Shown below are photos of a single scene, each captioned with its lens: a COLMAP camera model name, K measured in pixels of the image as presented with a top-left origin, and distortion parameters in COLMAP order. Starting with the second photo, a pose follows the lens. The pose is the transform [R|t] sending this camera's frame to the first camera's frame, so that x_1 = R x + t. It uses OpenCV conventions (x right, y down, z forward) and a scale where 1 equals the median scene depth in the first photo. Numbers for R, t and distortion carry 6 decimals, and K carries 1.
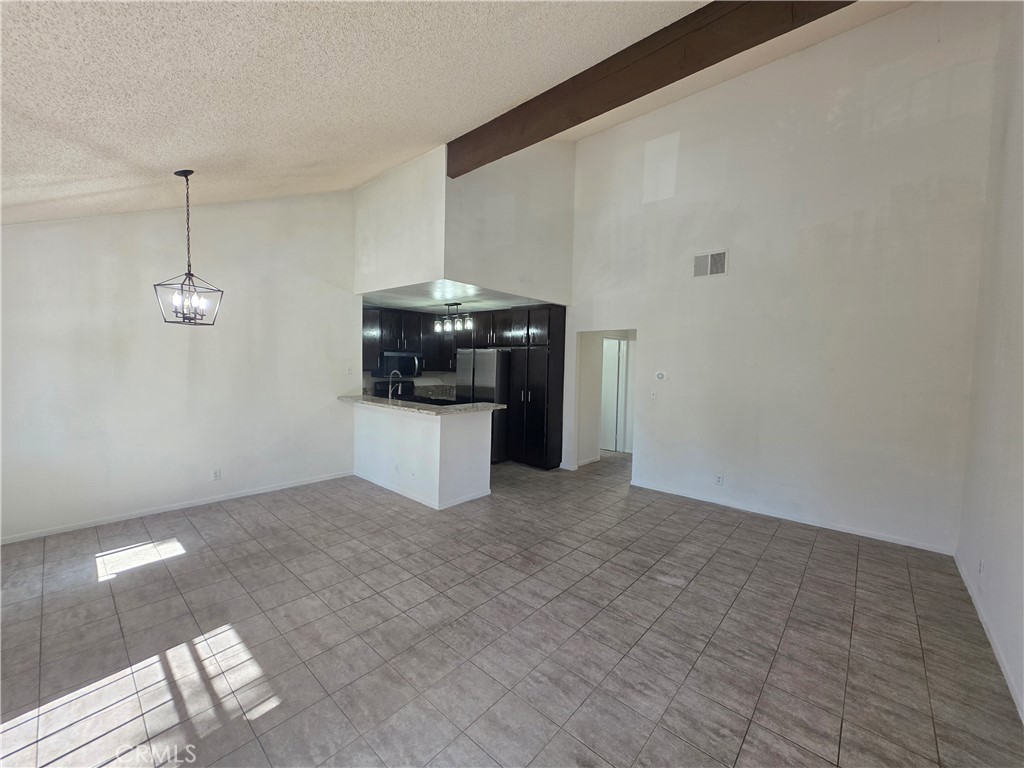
lens RADIAL K [[407.7, 0, 508.9], [0, 407.7, 392.0], [0, 0, 1]] dist [0.004224, 0.000058]
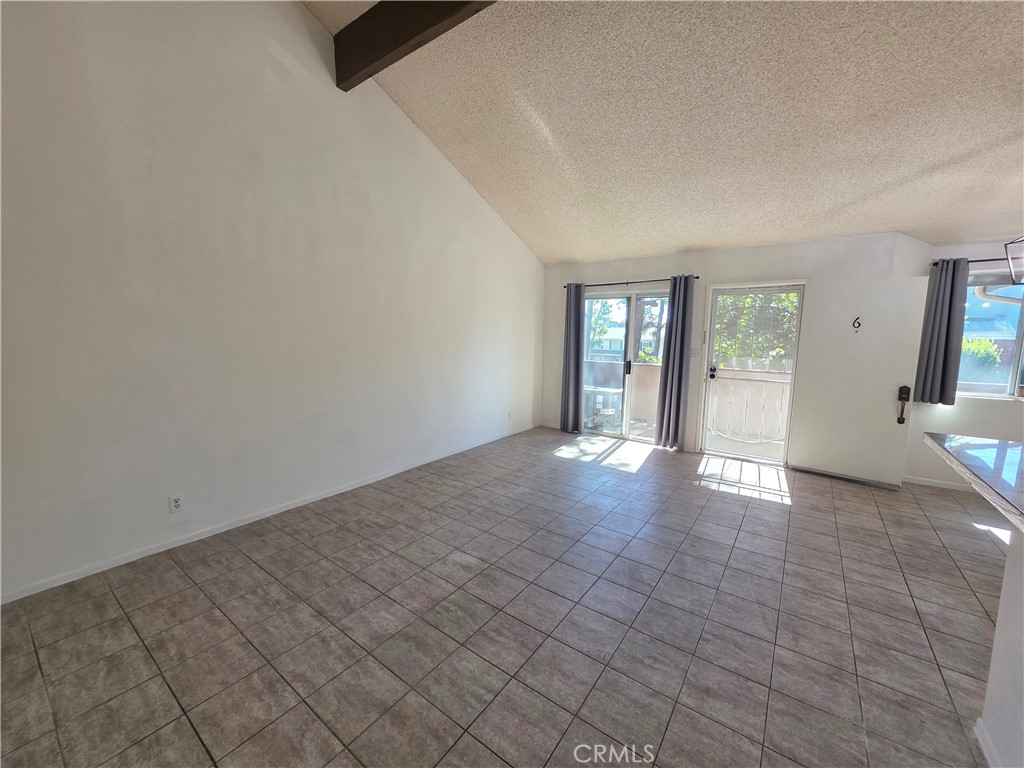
lens RADIAL K [[407.7, 0, 510.7], [0, 407.7, 382.6], [0, 0, 1]] dist [0.004224, 0.000058]
pose [[-0.993885, -0.020420, -0.108516, 0.326087], [-0.041240, 0.980283, 0.193246, -0.072003], [0.102430, 0.196540, -0.975131, 1.469189]]
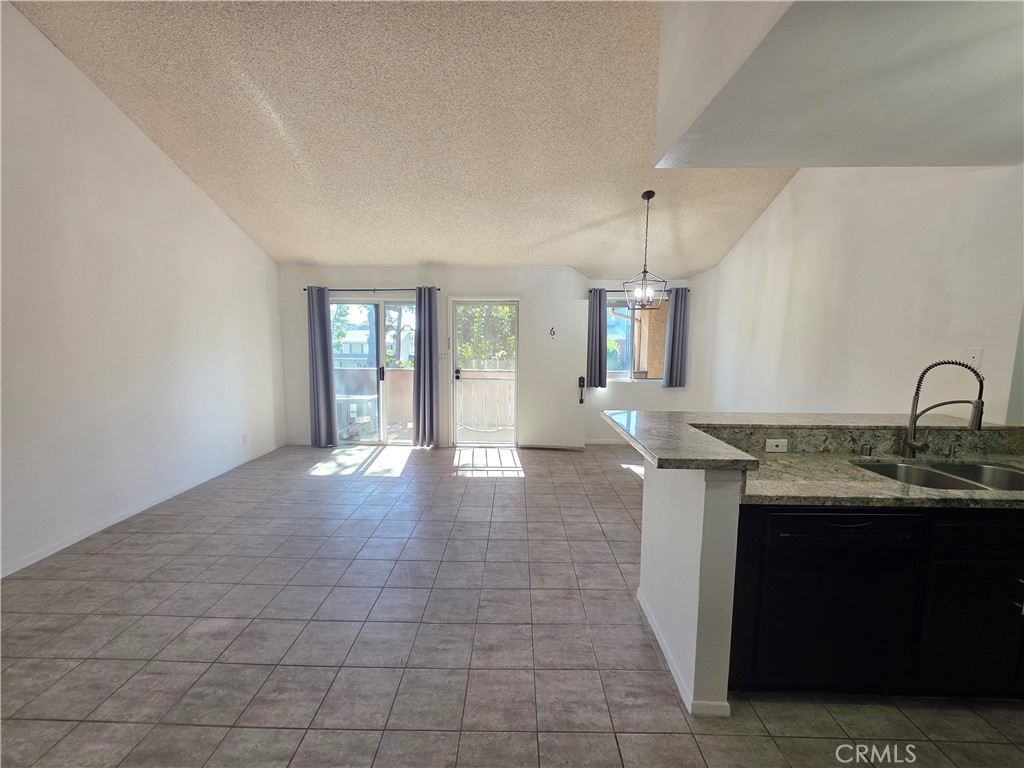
lens RADIAL K [[407.7, 0, 509.9], [0, 407.7, 382.4], [0, 0, 1]] dist [0.004224, 0.000058]
pose [[-0.752289, 0.046194, -0.657211, 0.372486], [-0.071818, 0.985845, 0.151501, -0.086048], [0.654907, 0.161172, -0.738323, 1.473238]]
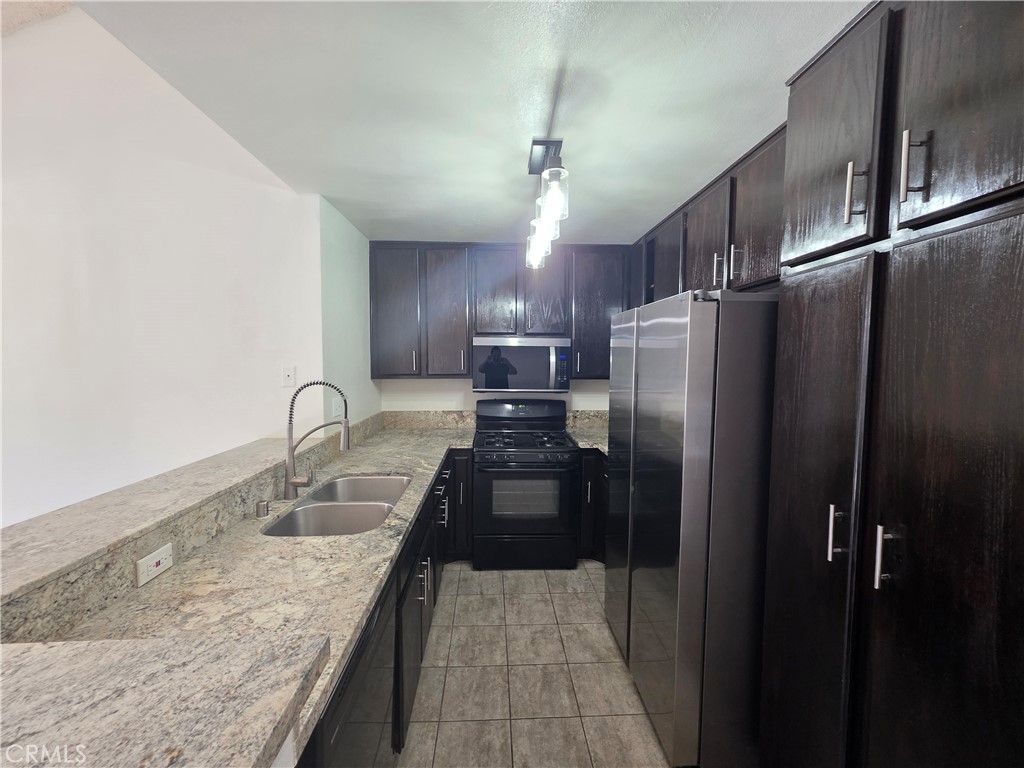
lens RADIAL K [[407.7, 0, 508.3], [0, 407.7, 385.3], [0, 0, 1]] dist [0.004224, 0.000058]
pose [[0.699334, 0.026343, -0.714310, 0.098207], [-0.043191, 0.999052, -0.005441, -0.076764], [0.713489, 0.034657, 0.699809, 1.274032]]
